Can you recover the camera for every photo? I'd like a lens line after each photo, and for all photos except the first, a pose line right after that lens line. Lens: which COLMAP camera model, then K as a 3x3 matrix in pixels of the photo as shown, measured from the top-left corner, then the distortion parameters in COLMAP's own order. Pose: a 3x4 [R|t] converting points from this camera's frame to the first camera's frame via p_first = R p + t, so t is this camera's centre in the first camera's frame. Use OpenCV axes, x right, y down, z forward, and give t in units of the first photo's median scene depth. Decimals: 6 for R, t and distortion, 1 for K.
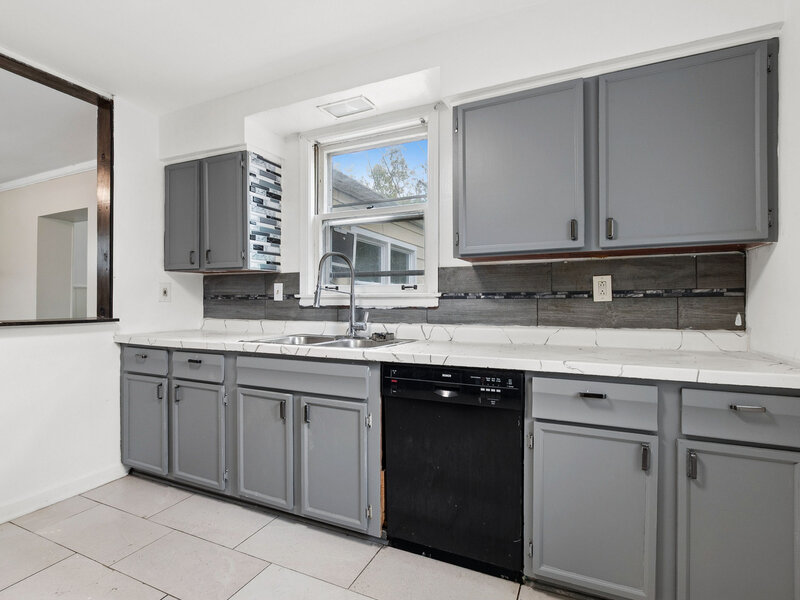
lens RADIAL K [[407.4, 0, 400.0], [0, 407.4, 300.0], [0, 0, 1]] dist [0.001134, 0.000432]
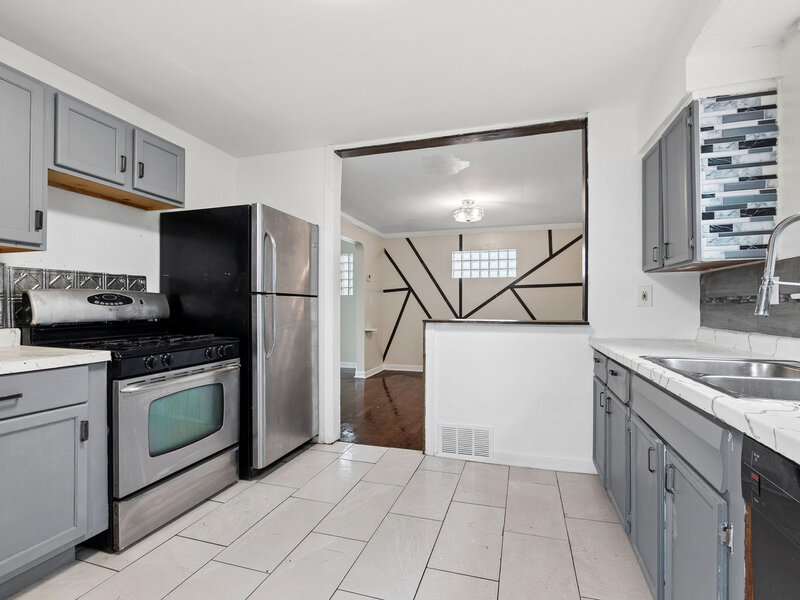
lens RADIAL K [[398.4, 0, 404.4], [0, 398.4, 304.8], [0, 0, 1]] dist [-0.001610, 0.000272]
pose [[0.128918, -0.003619, -0.991649, 0.257651], [0.000392, 0.999993, -0.003599, 0.004391], [0.991655, 0.000075, 0.128919, 0.374815]]
